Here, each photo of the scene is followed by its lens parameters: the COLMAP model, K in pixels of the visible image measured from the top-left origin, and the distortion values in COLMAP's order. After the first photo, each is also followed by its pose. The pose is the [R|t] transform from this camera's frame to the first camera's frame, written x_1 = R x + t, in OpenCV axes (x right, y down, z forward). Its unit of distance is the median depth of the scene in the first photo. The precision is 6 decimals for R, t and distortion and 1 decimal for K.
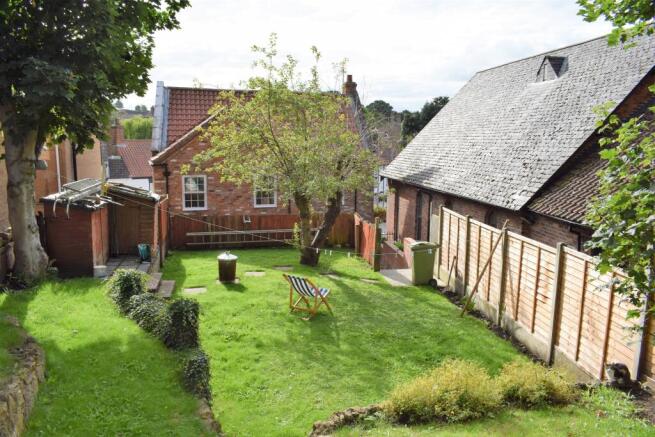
lens RADIAL K [[507.9, 0, 327.5], [0, 507.9, 218.5], [0, 0, 1]] dist [-0.089516, 0.002333]
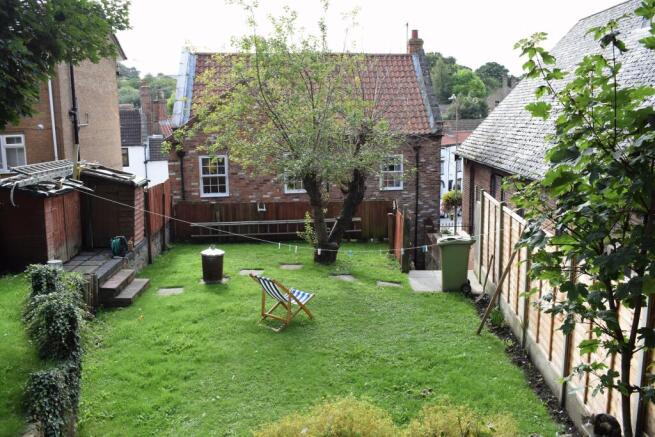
lens RADIAL K [[603.2, 0, 327.5], [0, 603.2, 218.5], [0, 0, 1]] dist [-0.082497, 0.003033]
pose [[0.985789, 0.004334, -0.167930, 0.143750], [-0.001068, 0.999809, 0.019536, 0.000811], [0.167982, -0.019079, 0.985605, 0.047304]]
